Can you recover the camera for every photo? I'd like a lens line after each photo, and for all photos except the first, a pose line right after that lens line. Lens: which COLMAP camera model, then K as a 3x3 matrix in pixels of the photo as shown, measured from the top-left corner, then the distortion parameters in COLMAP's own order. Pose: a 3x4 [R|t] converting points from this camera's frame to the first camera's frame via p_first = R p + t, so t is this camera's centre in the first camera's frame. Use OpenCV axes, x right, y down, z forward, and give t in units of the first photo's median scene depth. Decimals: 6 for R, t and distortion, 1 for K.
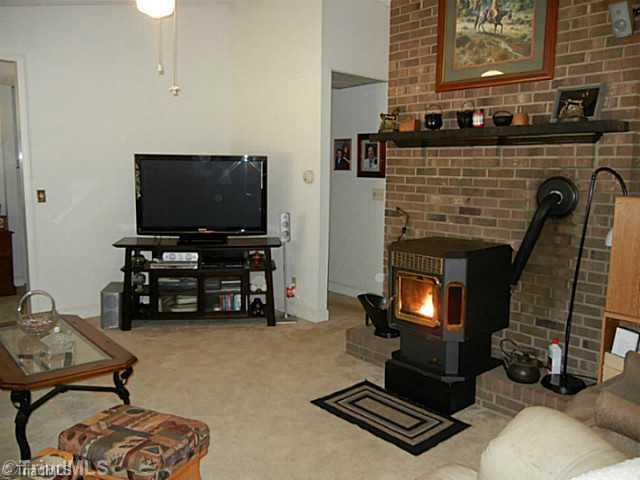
lens RADIAL K [[555.1, 0, 317.5], [0, 555.1, 240.3], [0, 0, 1]] dist [-0.000234, 0.012480]
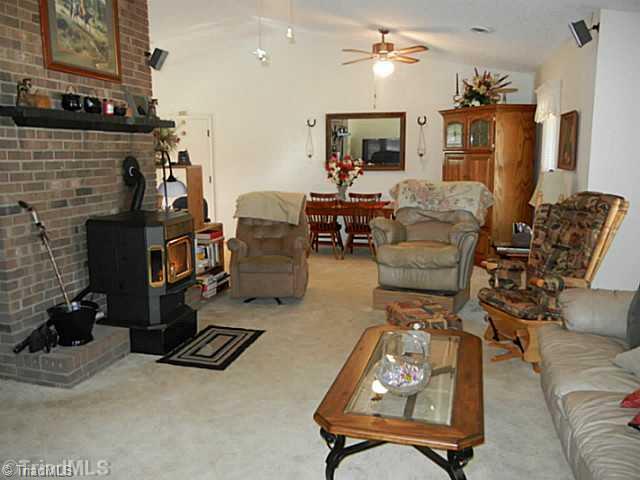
lens RADIAL K [[555.1, 0, 317.5], [0, 555.1, 240.3], [0, 0, 1]] dist [-0.000234, 0.012480]
pose [[-0.573753, -0.136673, 0.807545, -0.884314], [0.107124, 0.964986, 0.239430, -0.175382], [-0.811993, 0.223880, -0.539022, 1.277521]]
